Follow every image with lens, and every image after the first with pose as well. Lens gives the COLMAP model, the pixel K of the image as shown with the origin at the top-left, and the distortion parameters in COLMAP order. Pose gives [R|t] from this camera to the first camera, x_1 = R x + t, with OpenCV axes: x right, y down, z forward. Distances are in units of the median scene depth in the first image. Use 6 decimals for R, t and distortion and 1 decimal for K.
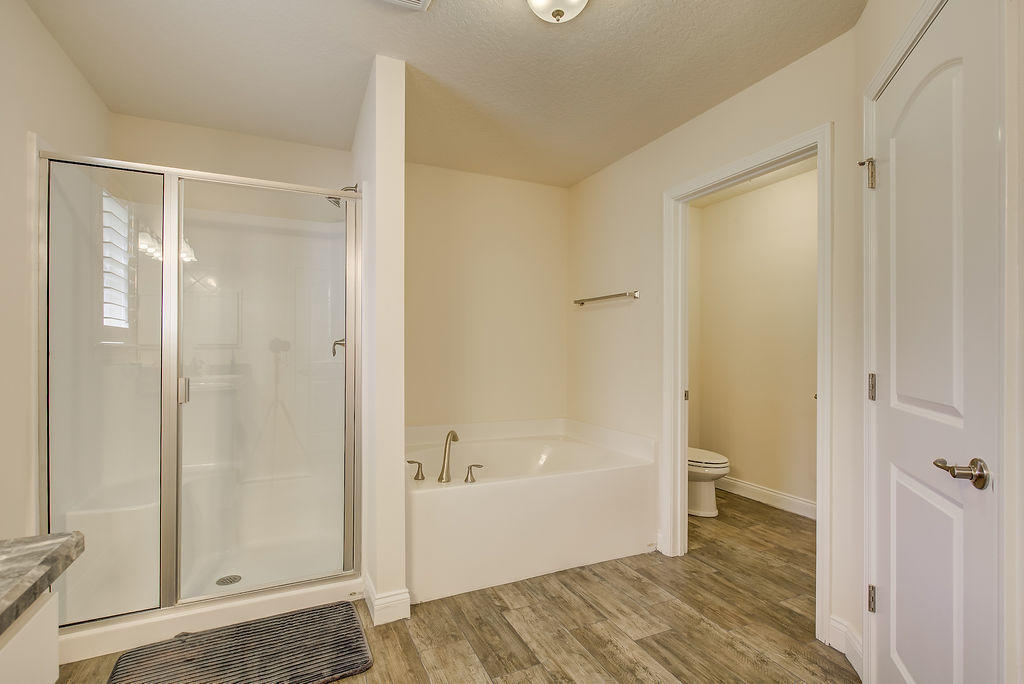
lens RADIAL K [[470.8, 0, 510.0], [0, 470.8, 343.6], [0, 0, 1]] dist [-0.001753, 0.001130]
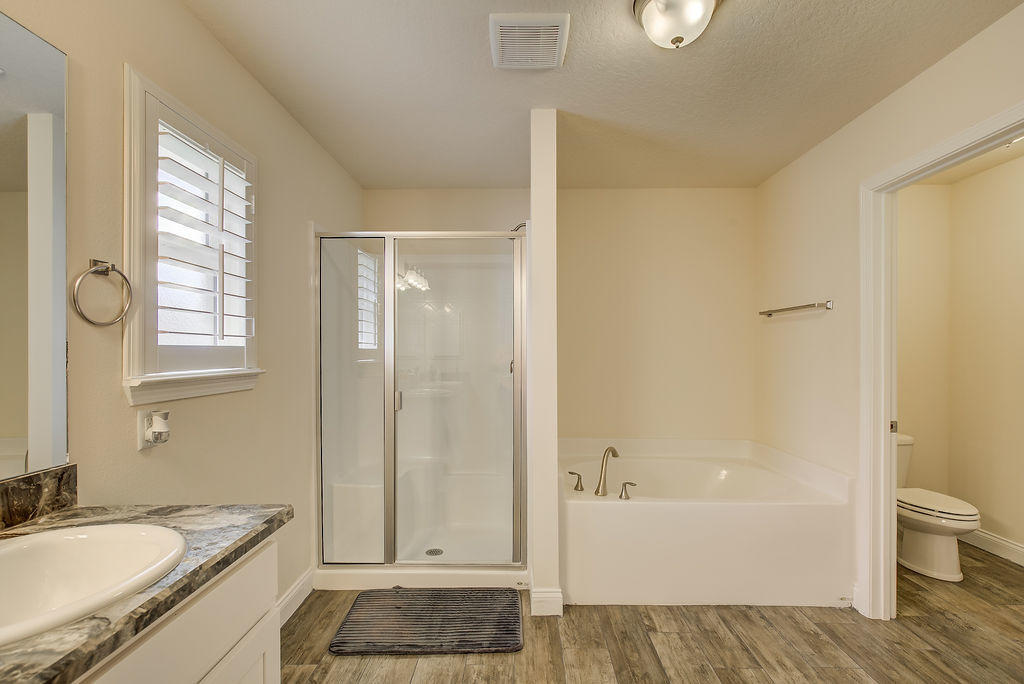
lens RADIAL K [[470.8, 0, 518.9], [0, 470.8, 346.0], [0, 0, 1]] dist [-0.001753, 0.001130]
pose [[0.900661, -0.011042, -0.434382, 0.163601], [0.011287, 0.999934, -0.002016, -0.042558], [0.434376, -0.003087, 0.900727, -0.029900]]
